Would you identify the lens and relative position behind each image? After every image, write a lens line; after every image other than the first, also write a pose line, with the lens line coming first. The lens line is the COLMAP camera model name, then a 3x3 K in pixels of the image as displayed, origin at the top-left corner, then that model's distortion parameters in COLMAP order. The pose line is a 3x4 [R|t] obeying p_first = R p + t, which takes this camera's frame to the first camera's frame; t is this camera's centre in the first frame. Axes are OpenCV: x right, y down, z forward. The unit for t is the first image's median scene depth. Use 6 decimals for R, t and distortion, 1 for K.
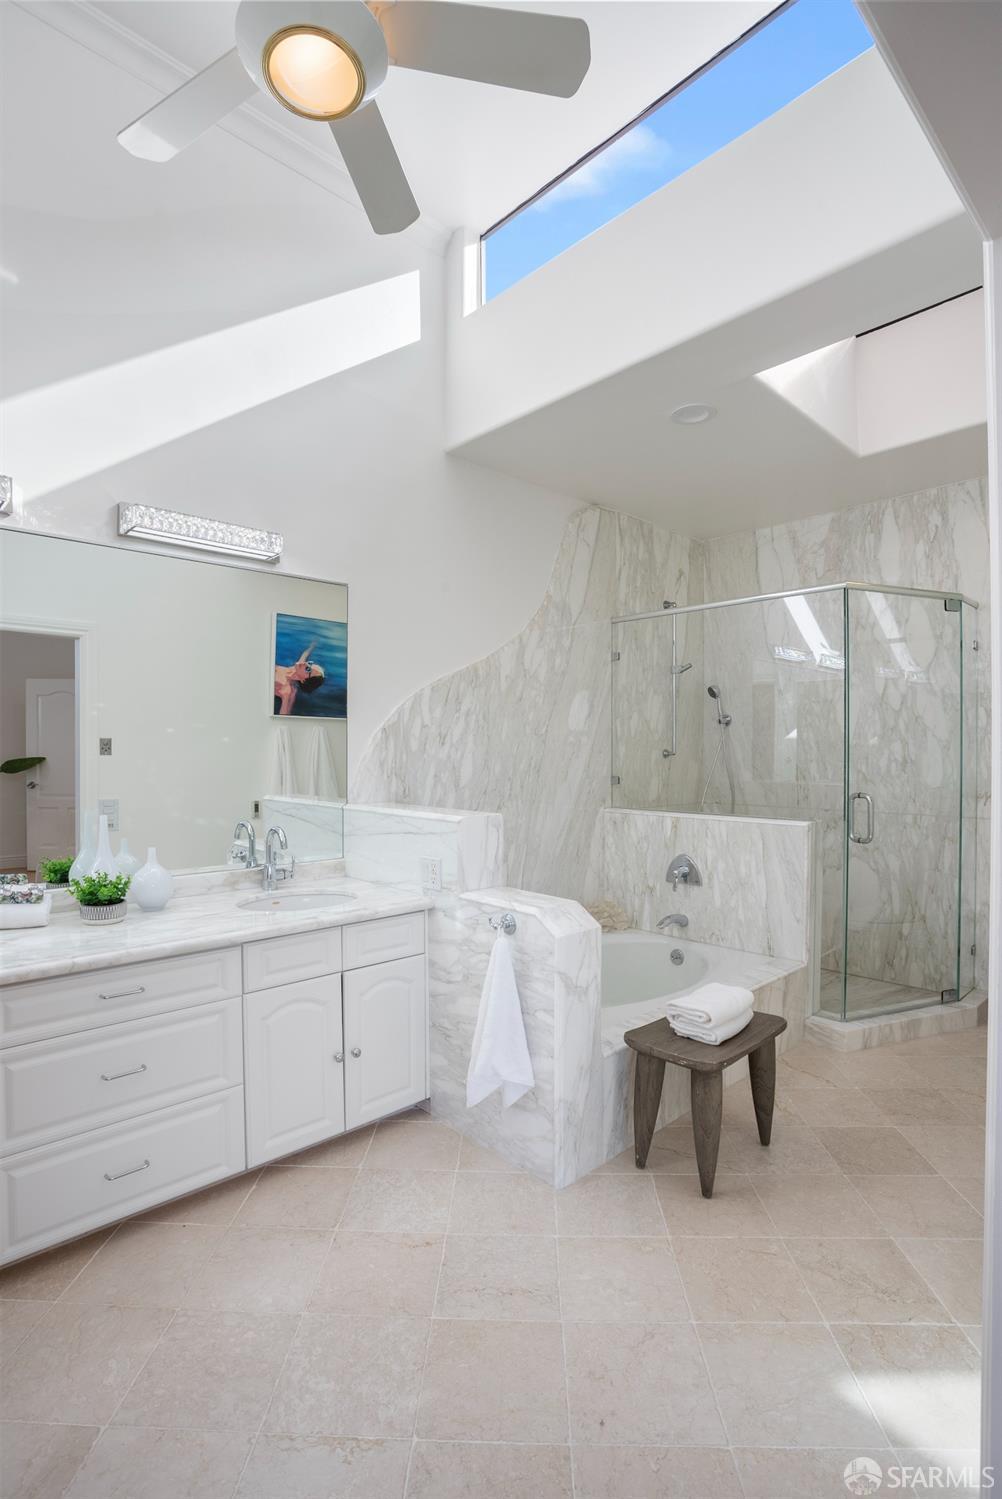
lens RADIAL K [[736.8, 0, 489.4], [0, 736.8, 761.6], [0, 0, 1]] dist [-0.072675, 0.035146]
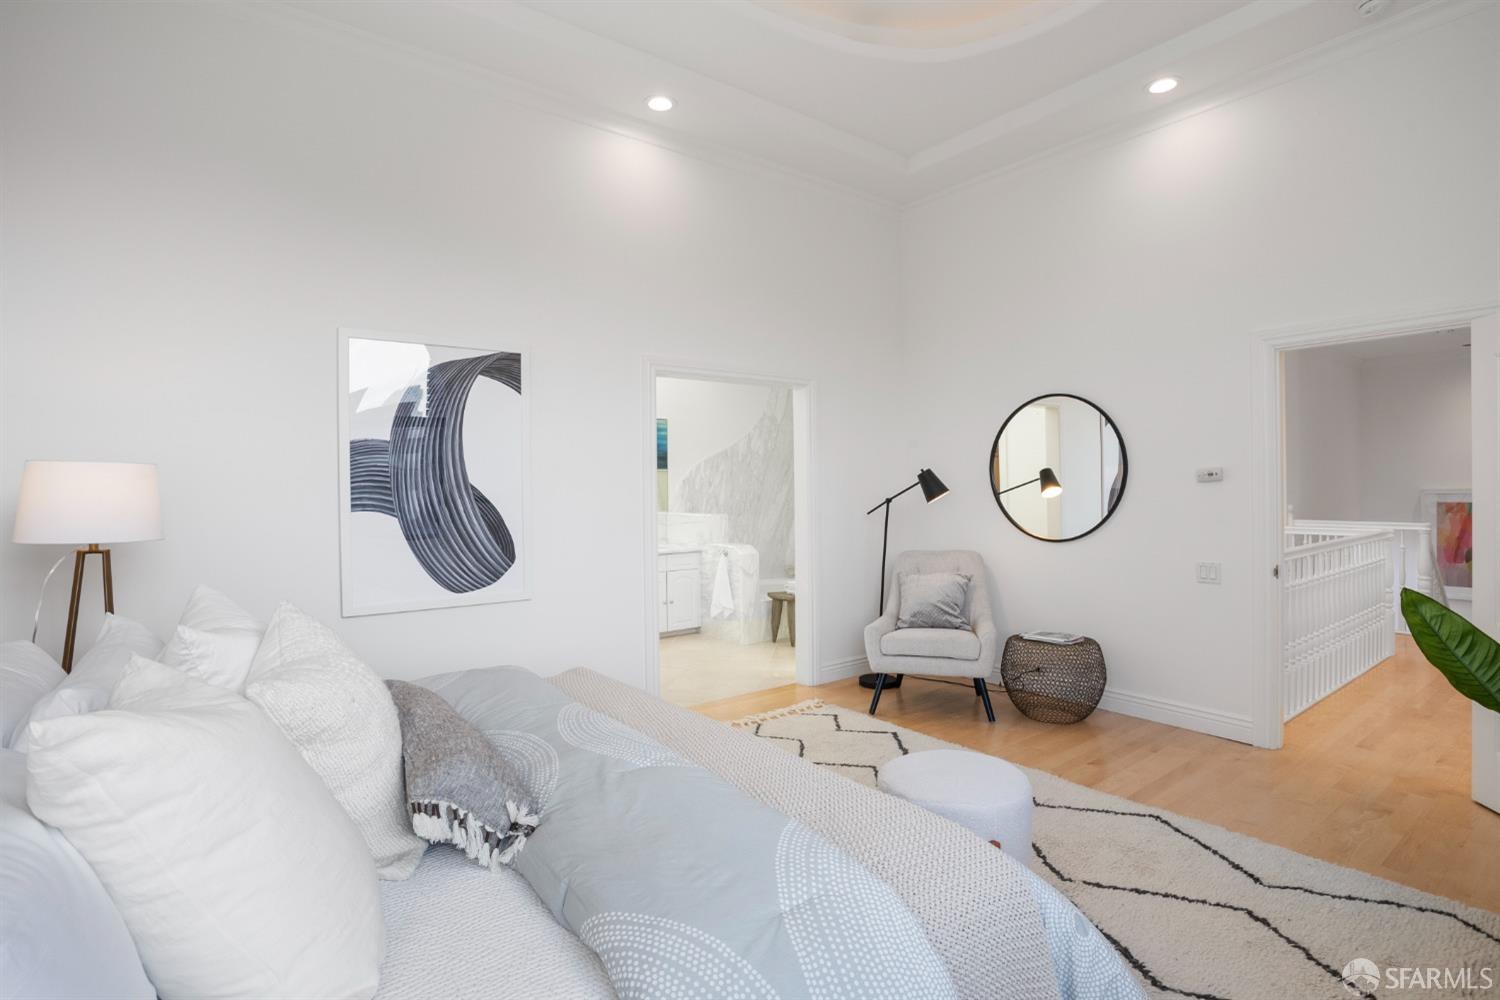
lens RADIAL K [[745.8, 0, 740.3], [0, 745.8, 491.4], [0, 0, 1]] dist [-0.071201, 0.035391]
pose [[0.995391, -0.009299, -0.095444, 0.288517], [0.008814, 0.999946, -0.005501, 0.004906], [0.095490, 0.004635, 0.995420, -1.474227]]
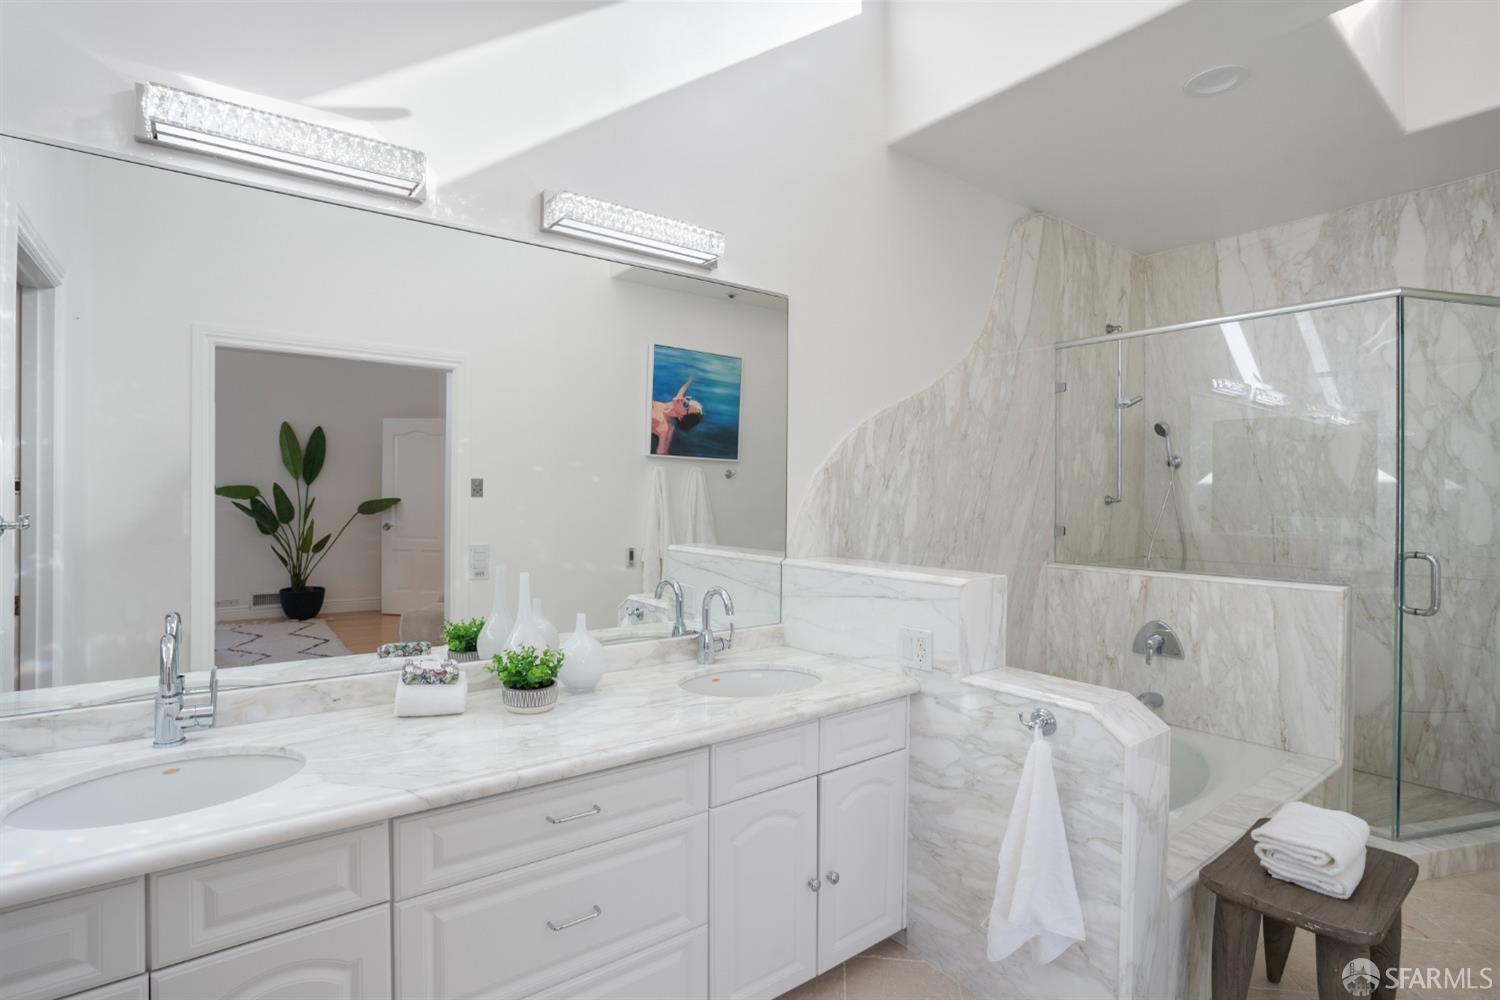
lens RADIAL K [[737.2, 0, 738.8], [0, 737.2, 495.9], [0, 0, 1]] dist [-0.072675, 0.035146]
pose [[0.995343, 0.007353, -0.096116, -0.180476], [-0.008593, 0.999885, -0.012490, -0.002667], [0.096013, 0.013258, 0.995292, 0.172738]]
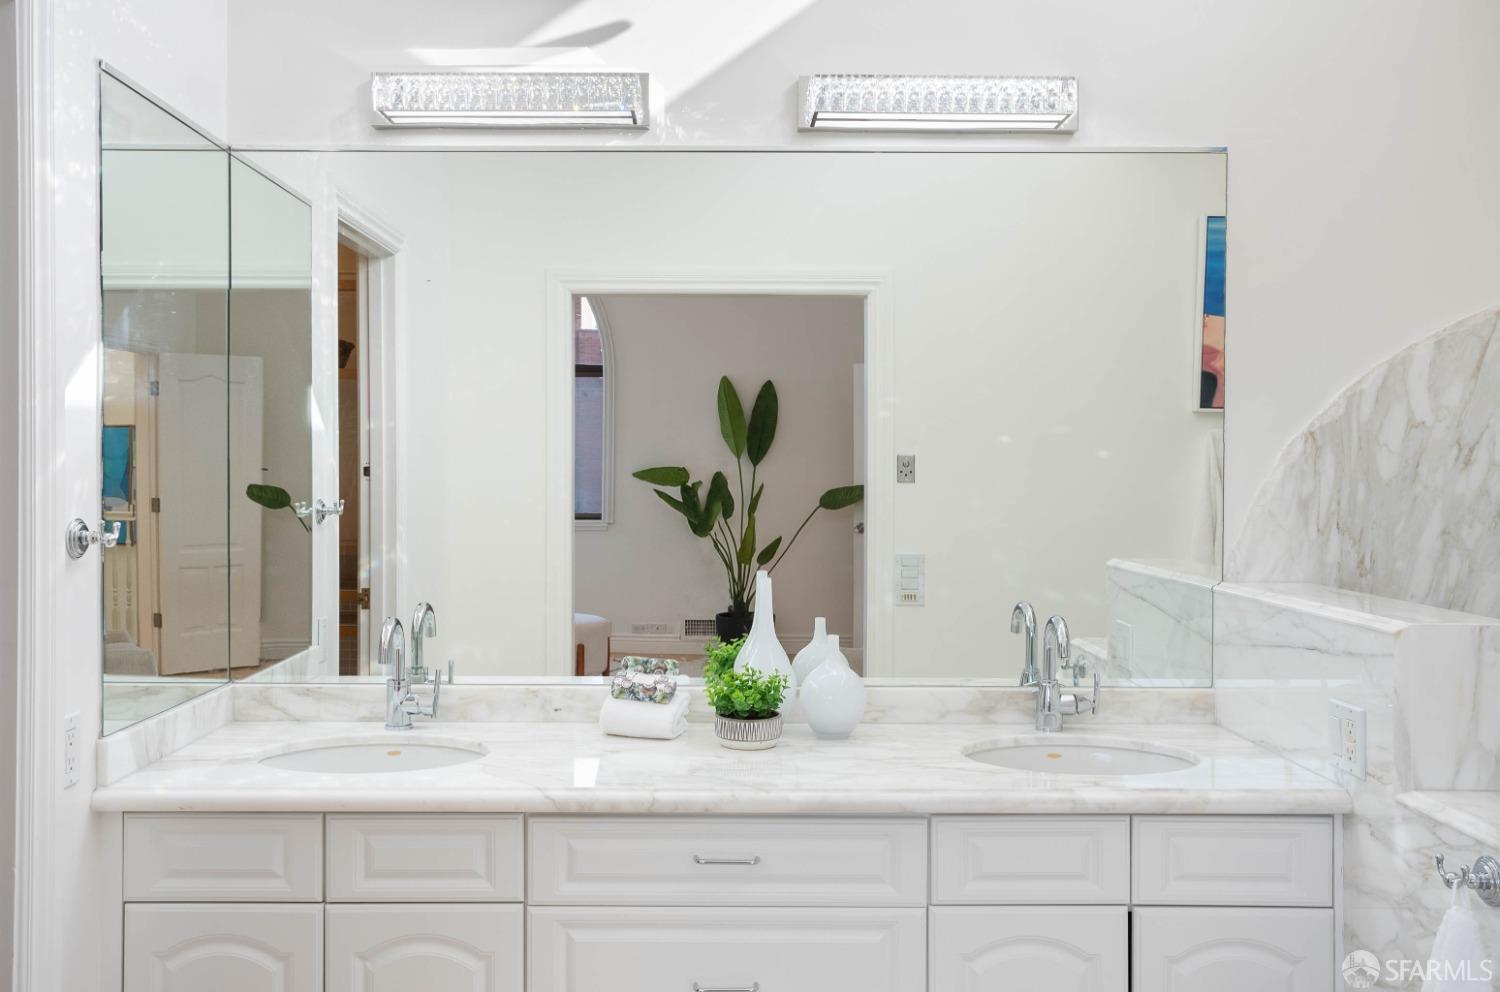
lens RADIAL K [[1330.2, 0, 701.6], [0, 1330.2, 492.2], [0, 0, 1]] dist [-0.006867, 0.080947]
pose [[0.736194, 0.010950, -0.676682, 0.177685], [-0.012166, 0.999922, 0.002944, -0.003276], [0.676662, 0.006065, 0.736269, 0.083072]]
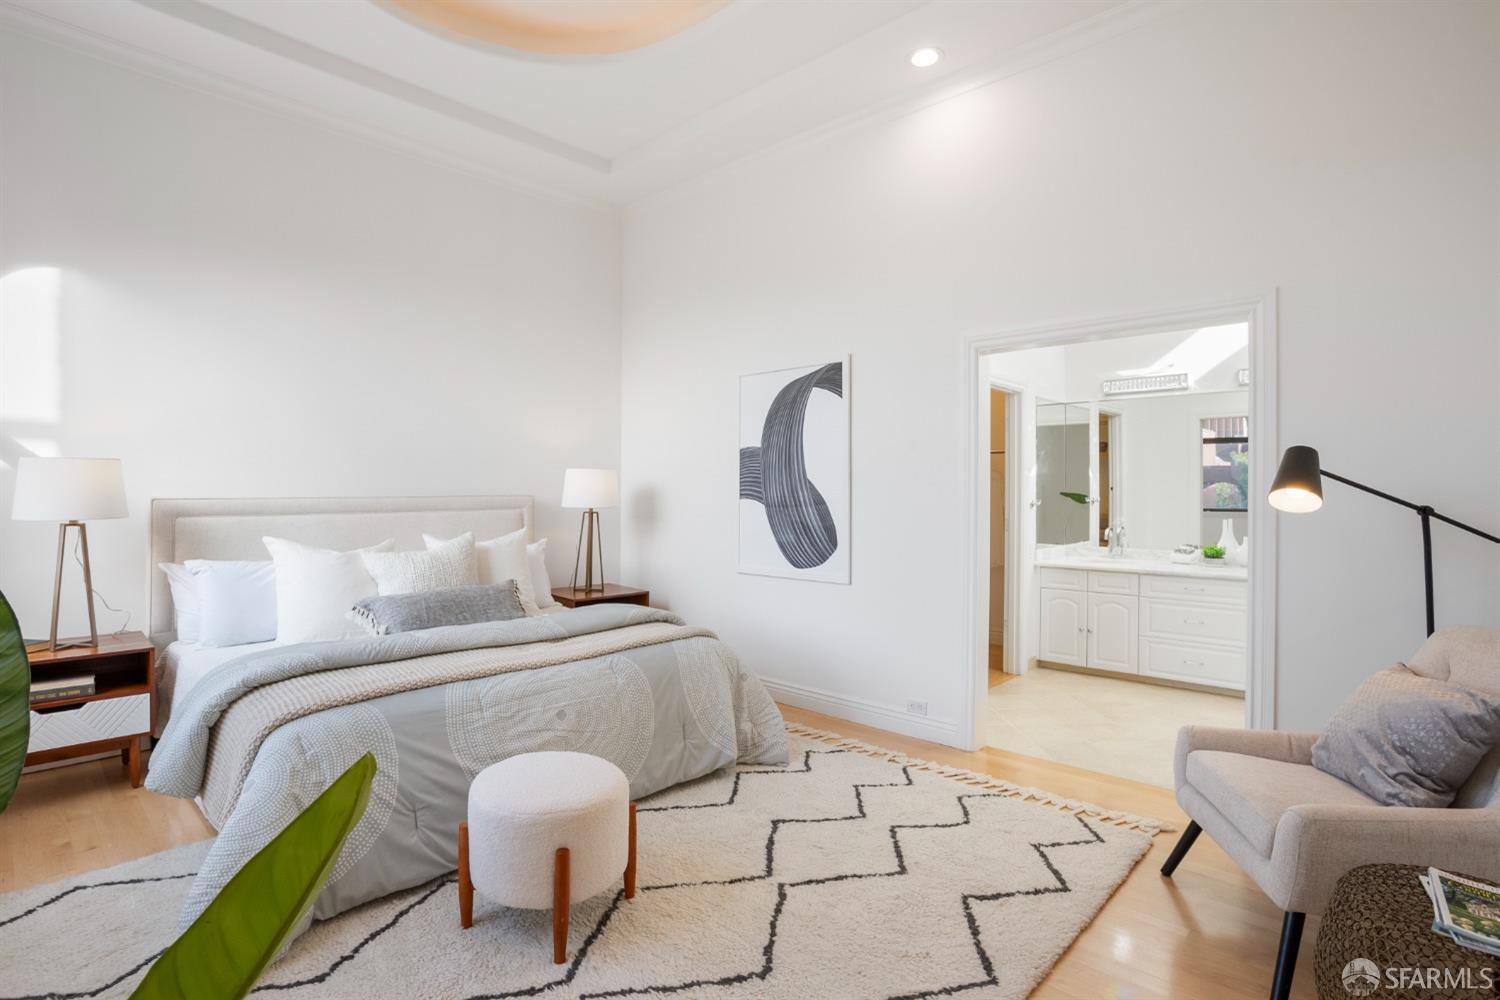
lens RADIAL K [[745.8, 0, 740.3], [0, 745.8, 491.4], [0, 0, 1]] dist [-0.071201, 0.035391]
pose [[0.075815, 0.003164, -0.997117, 1.246603], [-0.014864, 0.999887, 0.002043, 0.005281], [0.997011, 0.014667, 0.075853, -0.494801]]
